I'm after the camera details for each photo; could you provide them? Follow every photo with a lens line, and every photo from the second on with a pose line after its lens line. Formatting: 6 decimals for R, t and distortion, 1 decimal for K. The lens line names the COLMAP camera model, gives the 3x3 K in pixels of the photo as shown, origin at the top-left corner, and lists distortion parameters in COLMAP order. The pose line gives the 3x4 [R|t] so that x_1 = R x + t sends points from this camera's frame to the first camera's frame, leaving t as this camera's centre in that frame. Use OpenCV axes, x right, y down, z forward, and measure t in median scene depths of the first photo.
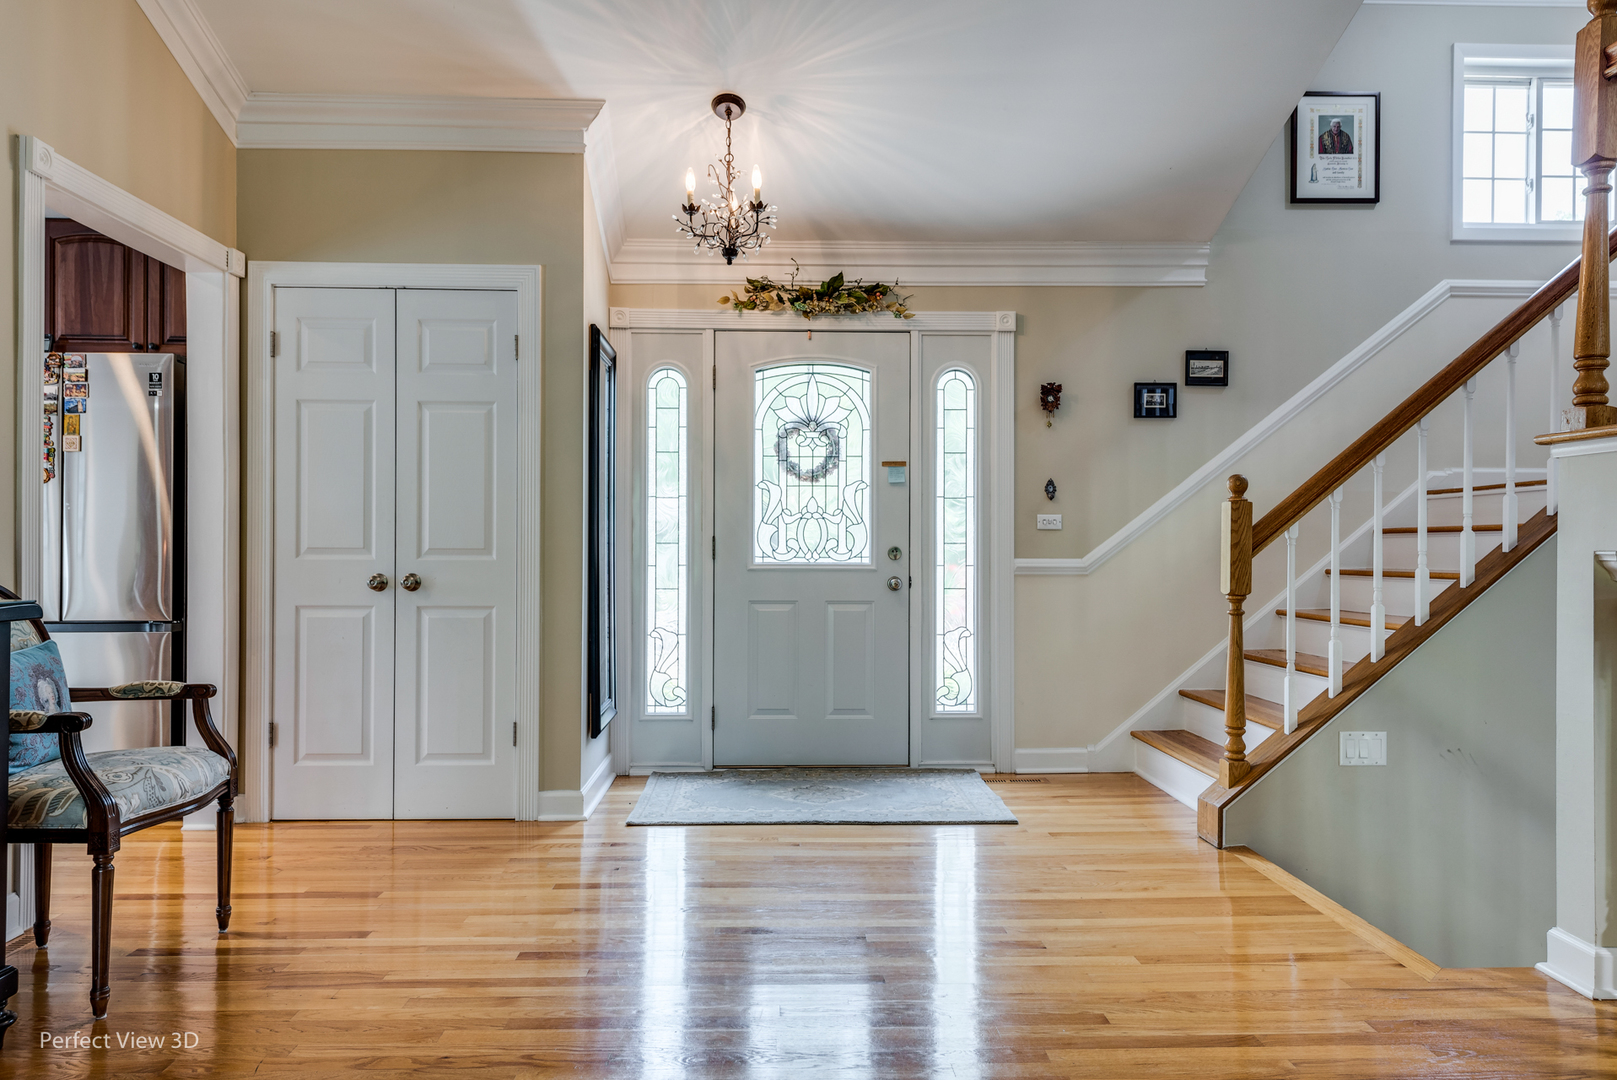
lens RADIAL K [[1073.8, 0, 810.1], [0, 1073.8, 545.9], [0, 0, 1]] dist [0.041302, -0.029471]
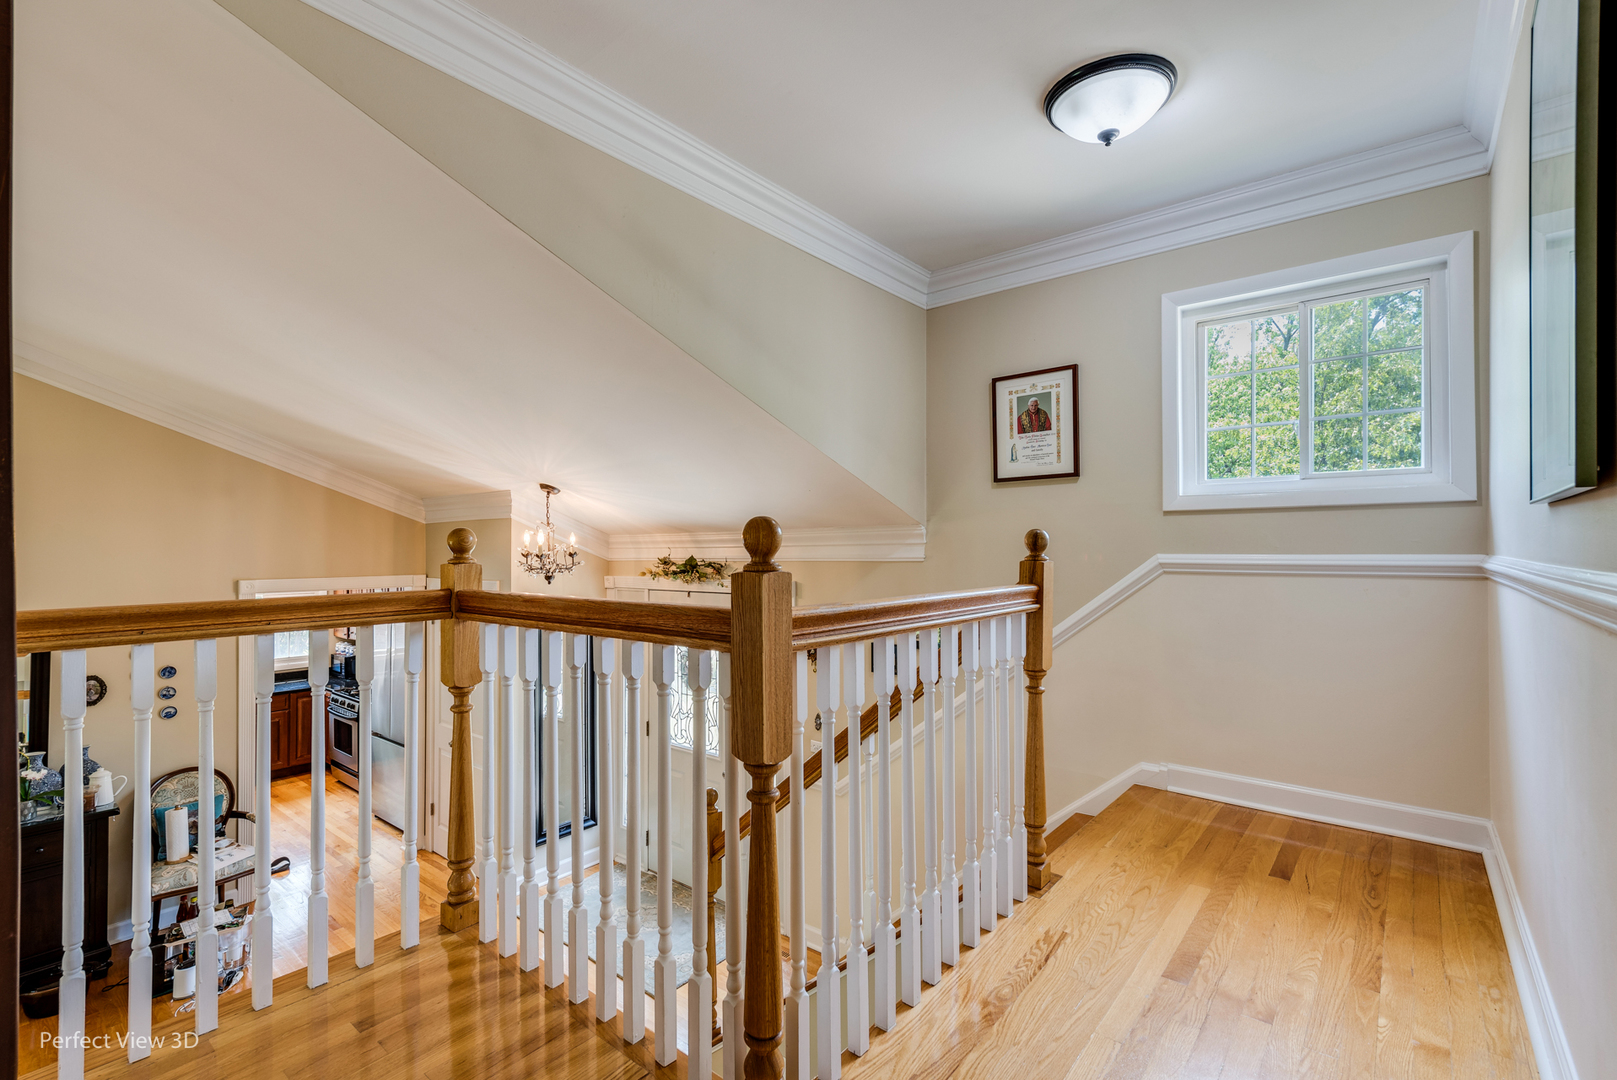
lens RADIAL K [[717.2, 0, 808.5], [0, 717.2, 540.0], [0, 0, 1]] dist [0.000934, 0.000082]
pose [[0.746728, -0.011857, -0.665024, 0.781109], [0.005724, 0.999919, -0.011400, -0.257045], [0.665105, 0.004707, 0.746735, 0.364434]]
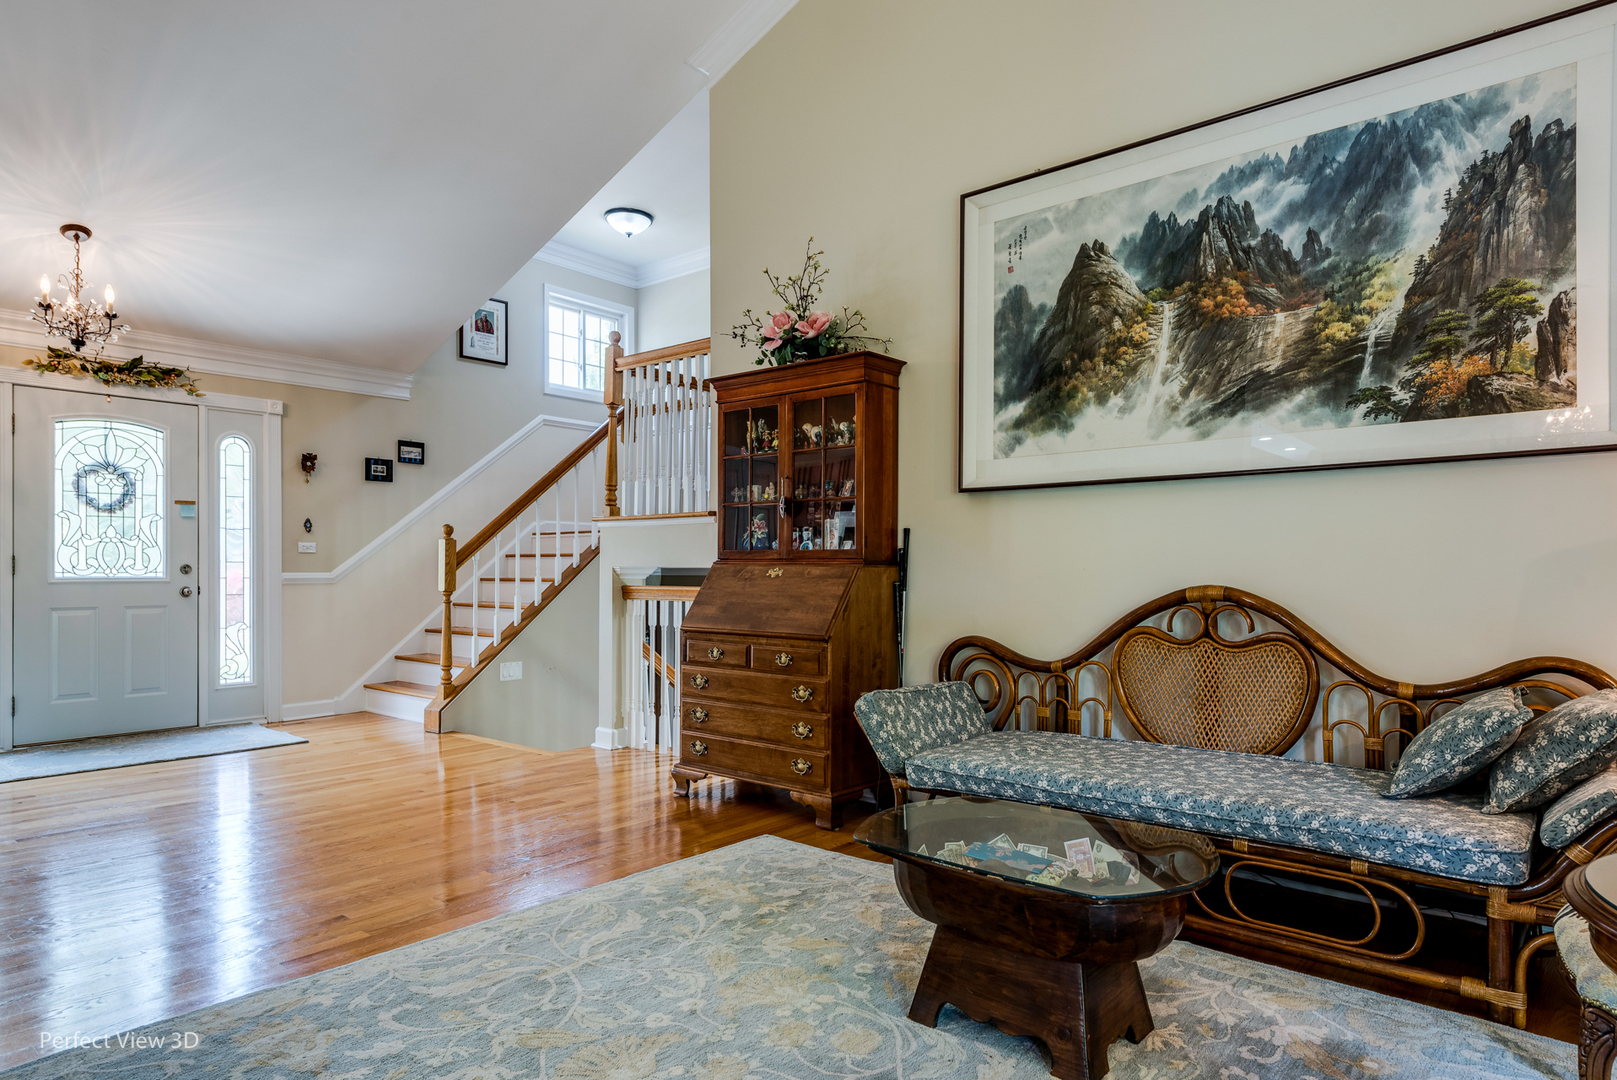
lens RADIAL K [[943.0, 0, 799.0], [0, 943.0, 569.8], [0, 0, 1]] dist [0.004492, 0.000729]
pose [[0.676420, -0.002492, 0.736512, -0.272337], [-0.001528, 0.999987, 0.004786, 0.000754], [-0.736515, -0.004363, 0.676407, -0.363133]]
